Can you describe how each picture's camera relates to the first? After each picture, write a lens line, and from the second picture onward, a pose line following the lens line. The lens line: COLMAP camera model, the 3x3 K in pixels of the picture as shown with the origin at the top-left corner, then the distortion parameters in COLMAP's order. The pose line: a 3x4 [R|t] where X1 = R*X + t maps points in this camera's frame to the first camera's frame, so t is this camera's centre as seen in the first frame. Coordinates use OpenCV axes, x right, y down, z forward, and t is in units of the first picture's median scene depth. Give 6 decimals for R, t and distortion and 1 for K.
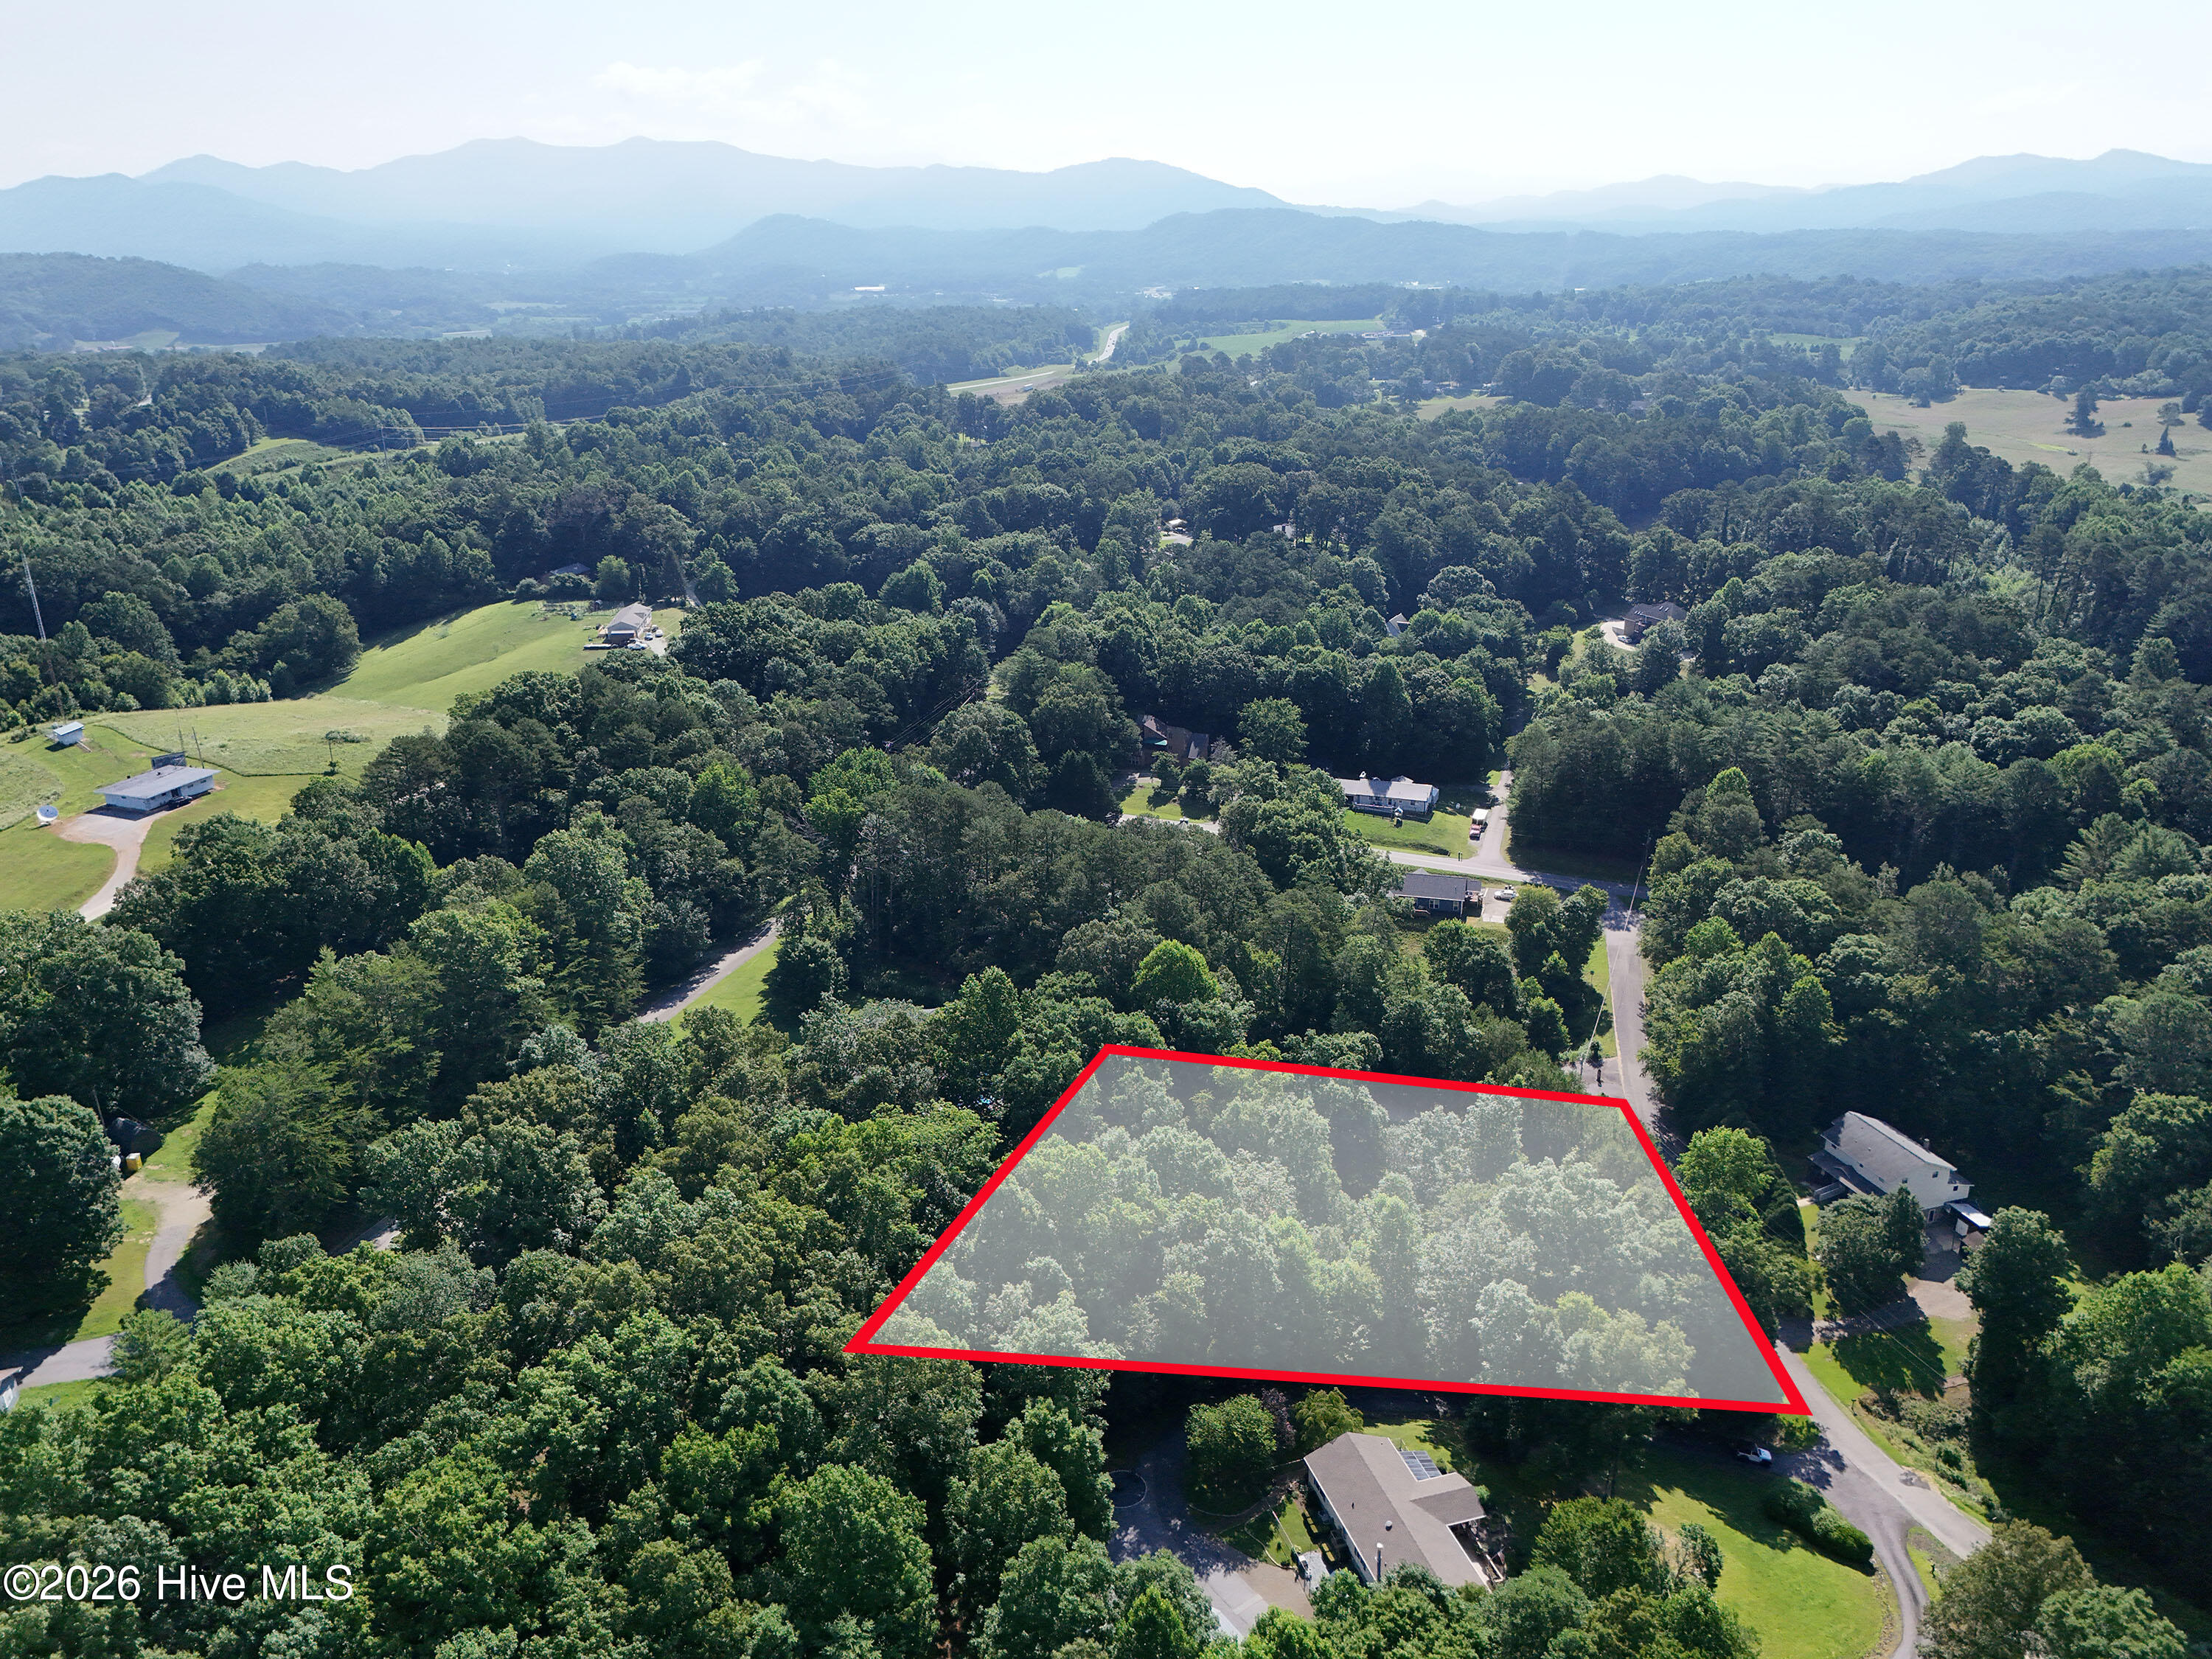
lens RADIAL K [[1707.4, 0, 1169.3], [0, 1707.4, 825.7], [0, 0, 1]] dist [0.072446, -0.083277]
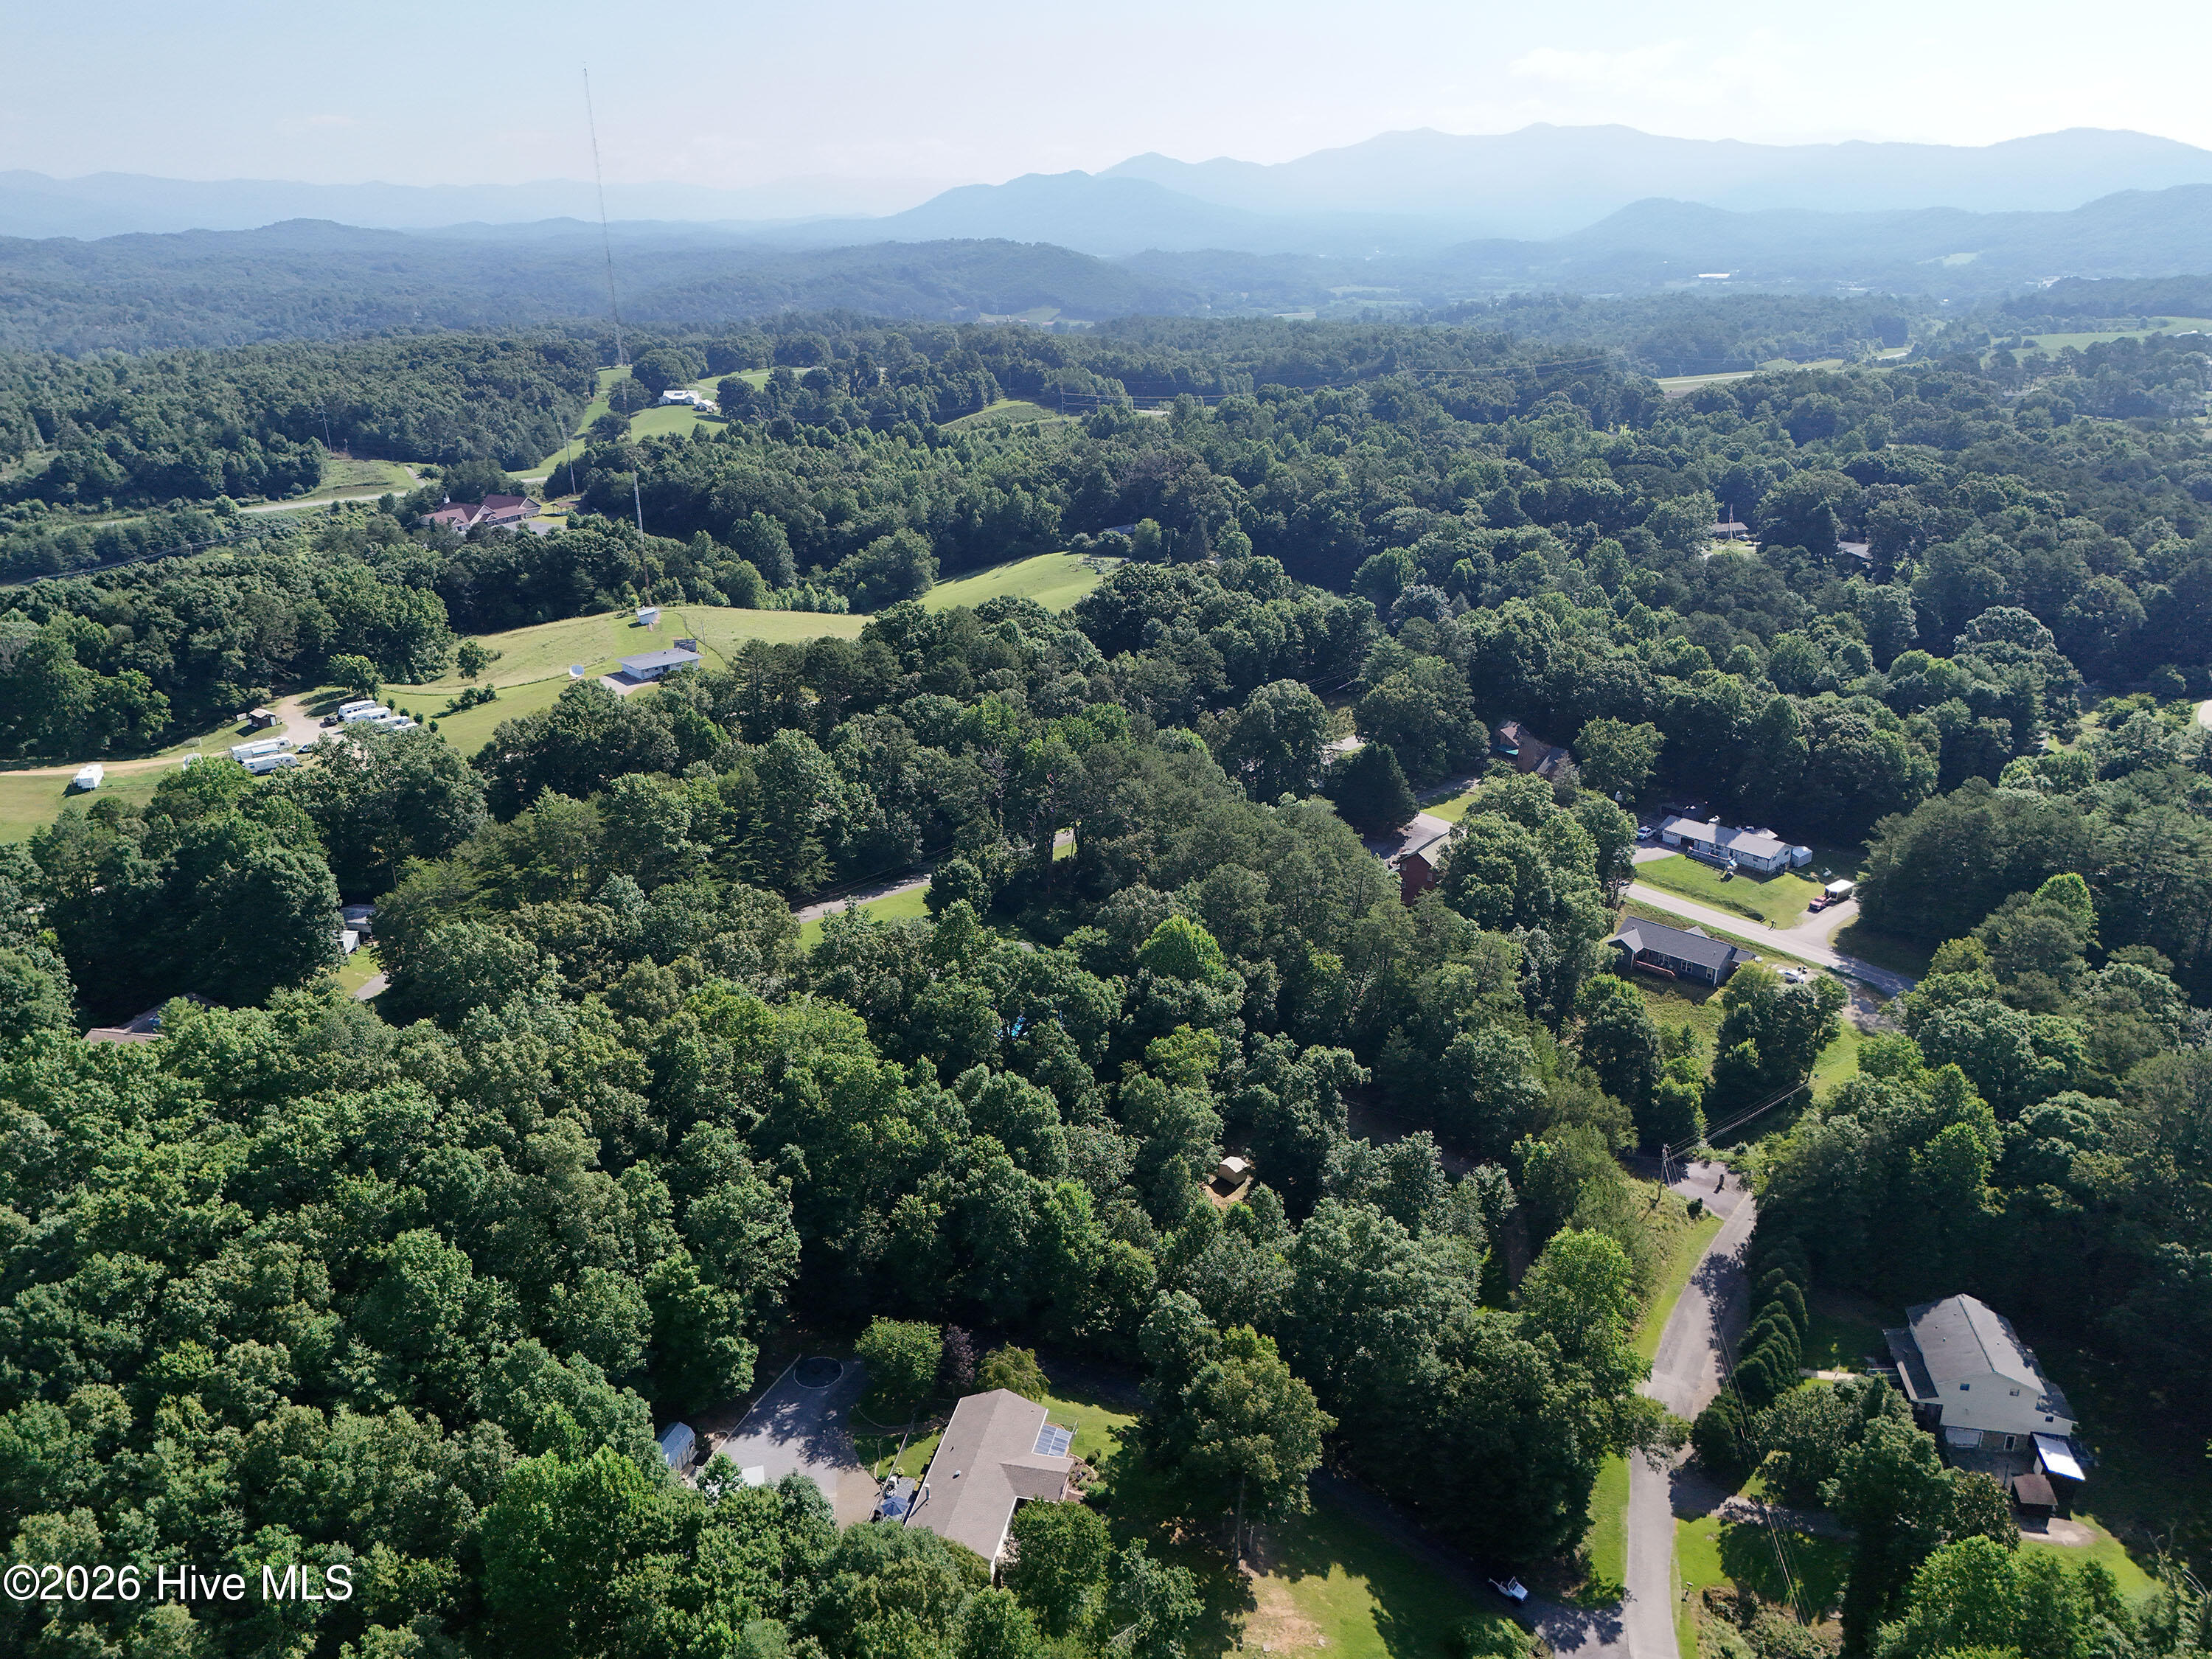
lens RADIAL K [[1720.2, 0, 1106.0], [0, 1720.2, 829.5], [0, 0, 1]] dist [0.079013, -0.085948]
pose [[0.864858, 0.168766, -0.472798, 0.213648], [-0.165724, 0.984982, 0.048442, -0.012477], [0.473873, 0.036459, 0.879838, 0.039891]]
